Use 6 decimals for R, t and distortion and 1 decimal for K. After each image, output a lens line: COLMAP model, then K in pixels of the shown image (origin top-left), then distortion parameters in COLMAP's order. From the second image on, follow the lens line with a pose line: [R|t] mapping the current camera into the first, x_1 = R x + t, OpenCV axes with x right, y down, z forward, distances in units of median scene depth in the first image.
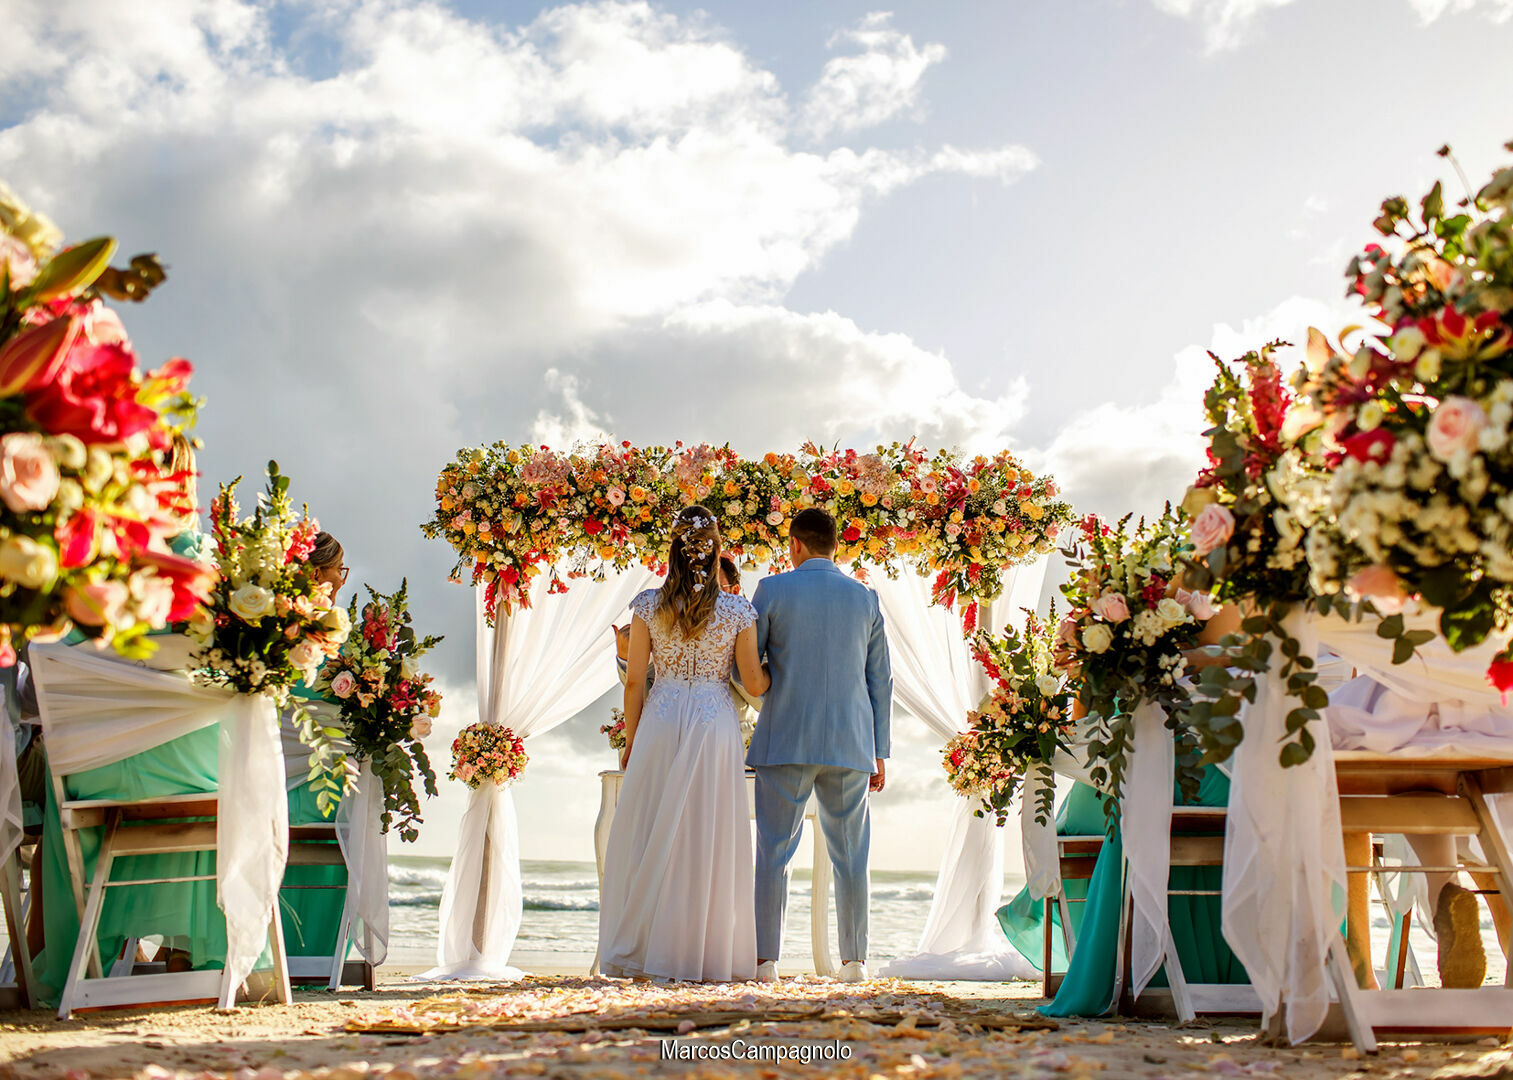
lens RADIAL K [[1745.3, 0, 753.1], [0, 1745.3, 583.6], [0, 0, 1]] dist [-0.015957, -0.012225]
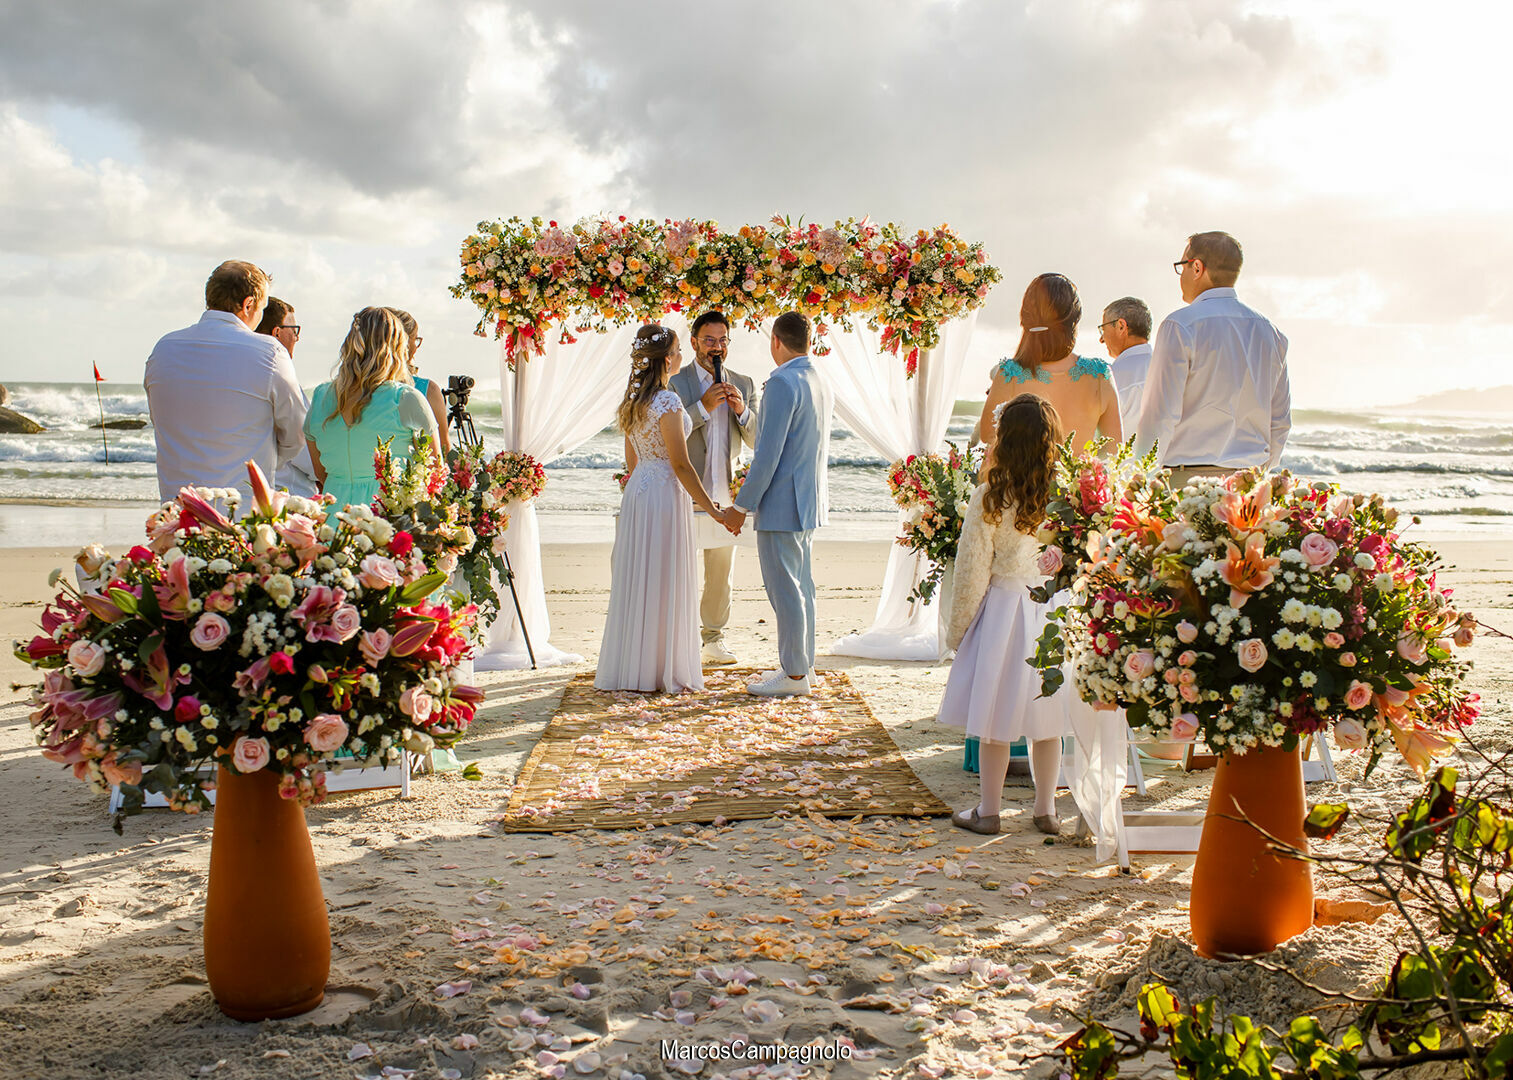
lens RADIAL K [[1782.9, 0, 717.4], [0, 1782.9, 535.1], [0, 0, 1]] dist [-0.025563, -0.009130]
pose [[0.999898, -0.012137, 0.007566, -0.020615], [0.009820, 0.967202, 0.253819, -0.180493], [-0.010399, -0.253719, 0.967222, -0.219094]]
